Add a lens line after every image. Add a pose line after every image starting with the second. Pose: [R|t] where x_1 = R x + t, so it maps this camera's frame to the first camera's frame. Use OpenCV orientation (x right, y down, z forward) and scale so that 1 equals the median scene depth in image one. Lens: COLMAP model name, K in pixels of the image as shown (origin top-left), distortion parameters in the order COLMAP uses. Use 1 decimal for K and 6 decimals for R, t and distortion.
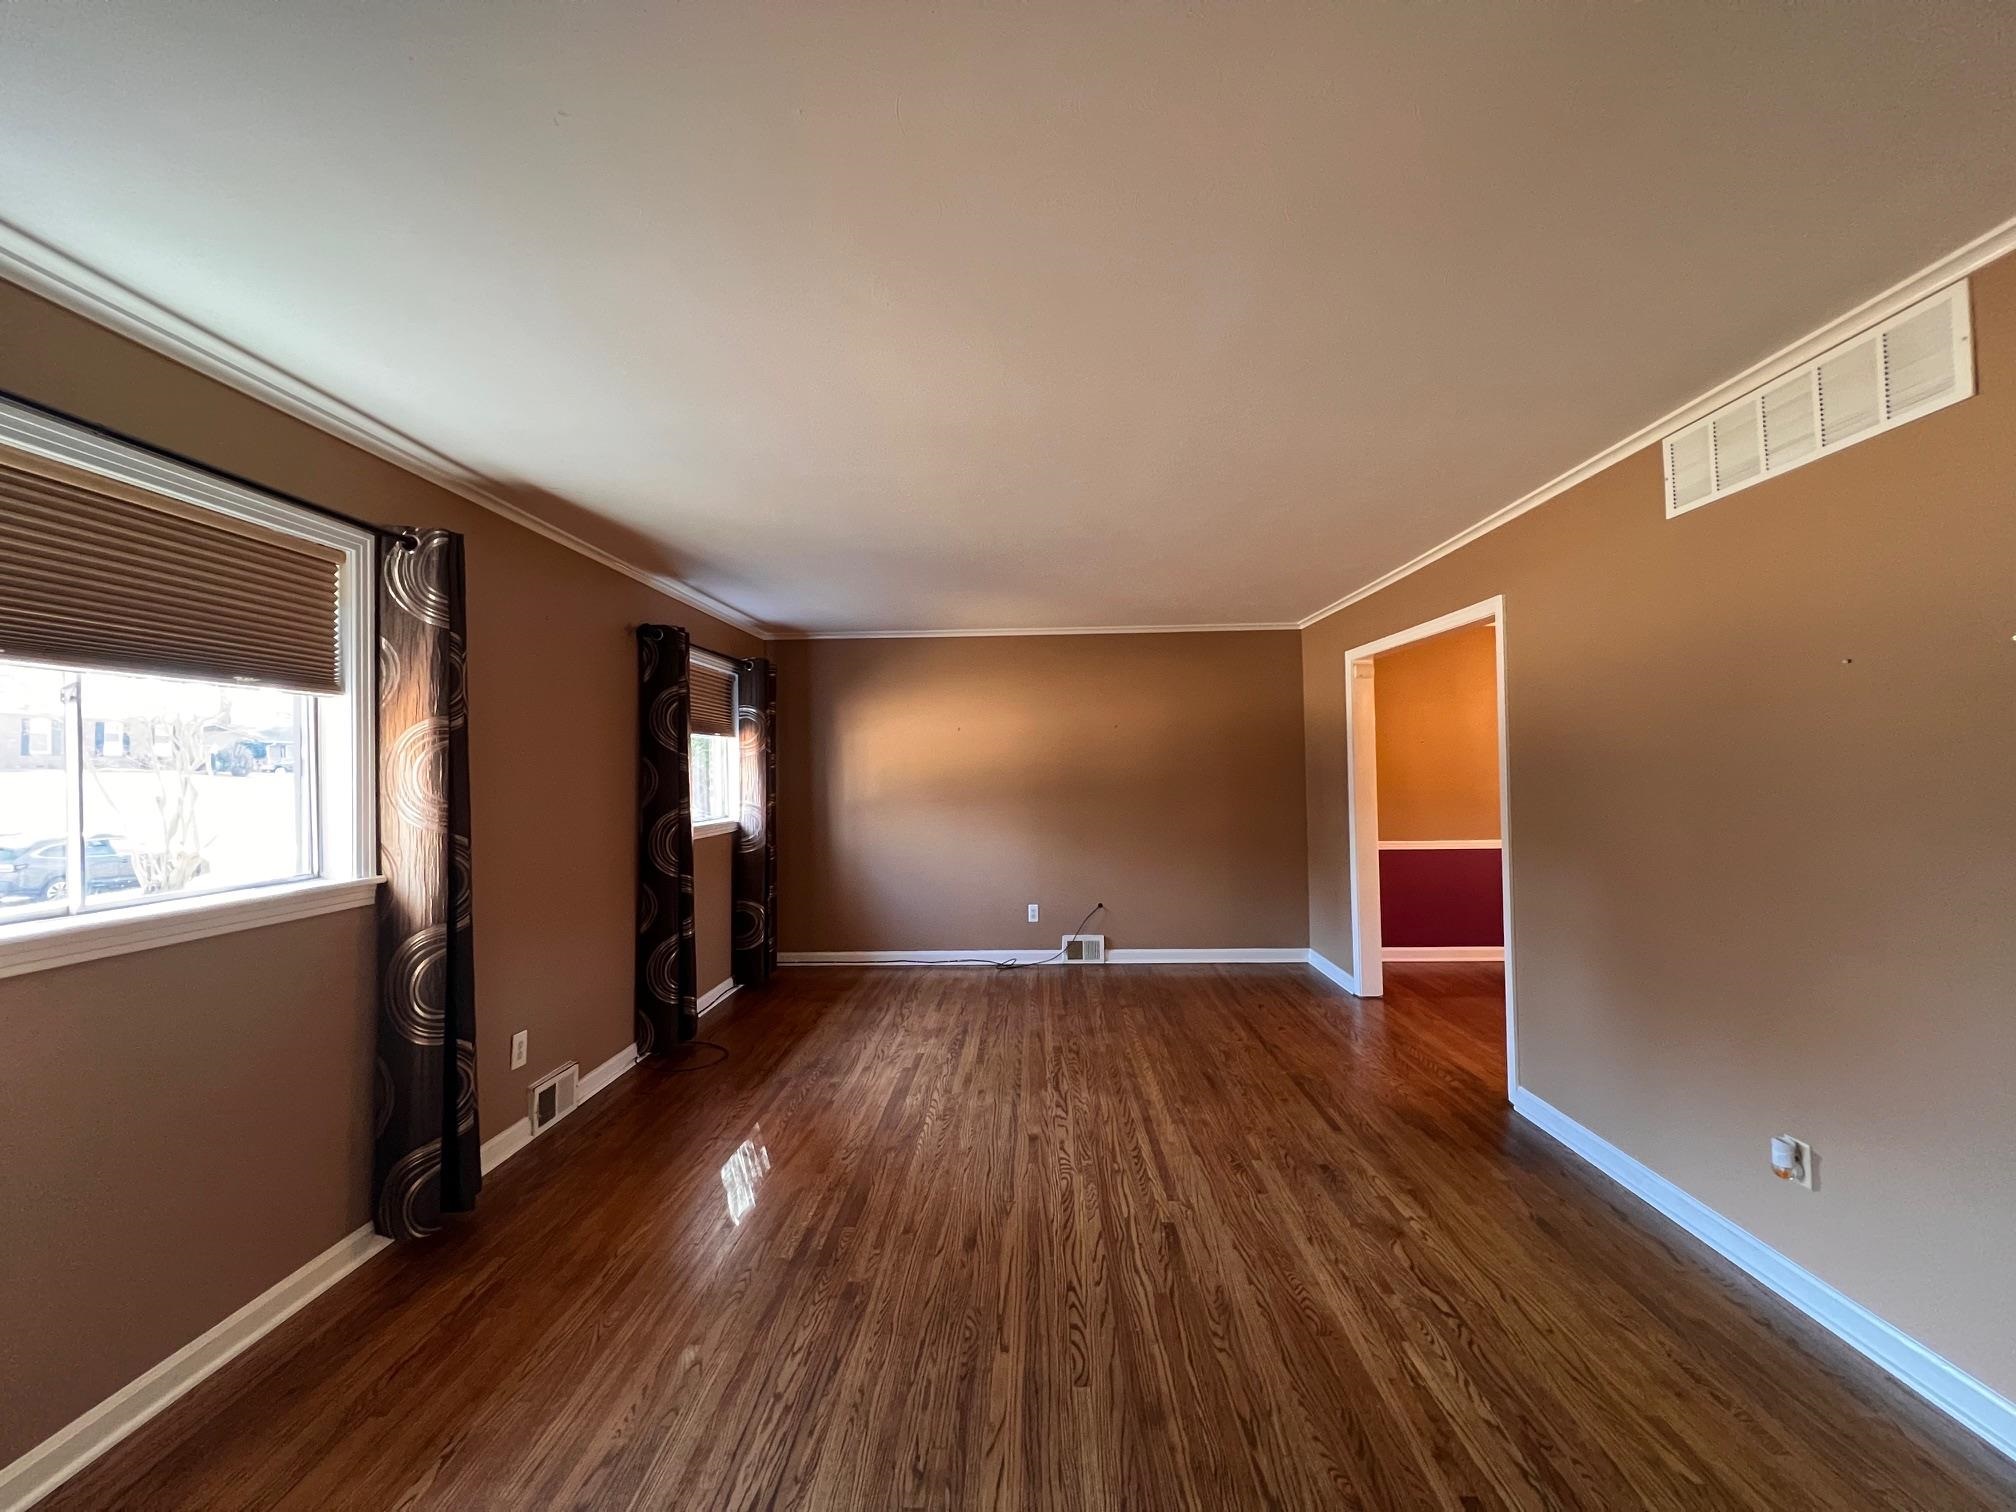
lens RADIAL K [[803.7, 0, 1006.5], [0, 803.7, 755.8], [0, 0, 1]] dist [-0.000985, -0.000288]
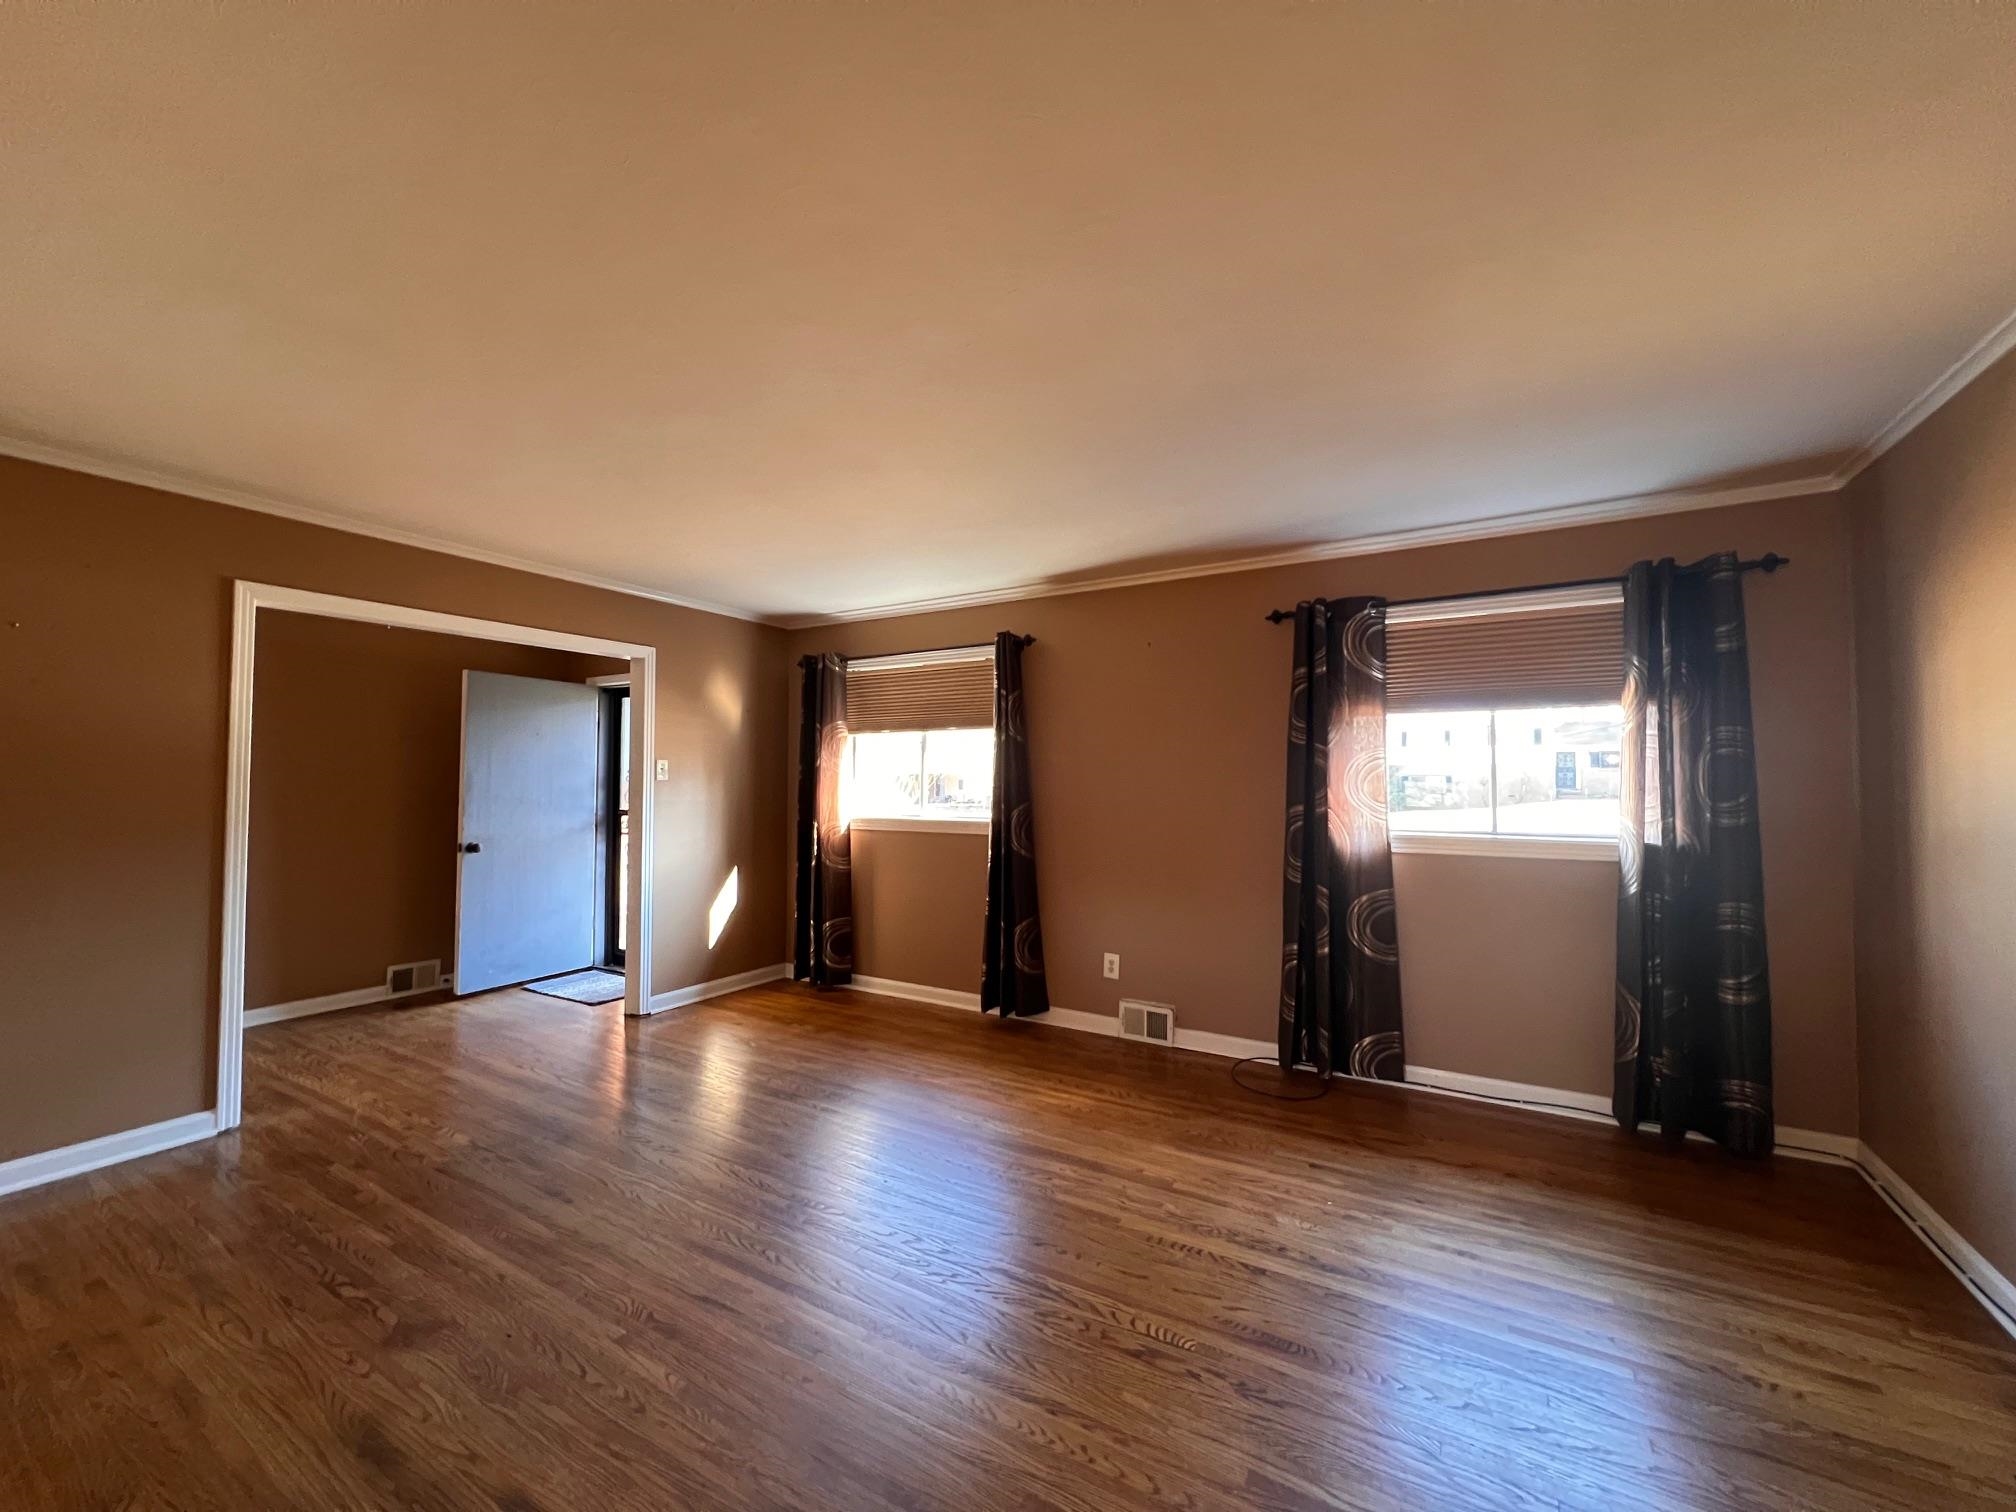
lens RADIAL K [[803.7, 0, 1006.5], [0, 803.7, 755.8], [0, 0, 1]] dist [-0.000985, -0.000288]
pose [[-0.485820, -0.013148, -0.873960, 0.655530], [0.026218, 0.999218, -0.029606, 0.035553], [0.873665, -0.037297, -0.485096, 1.423261]]
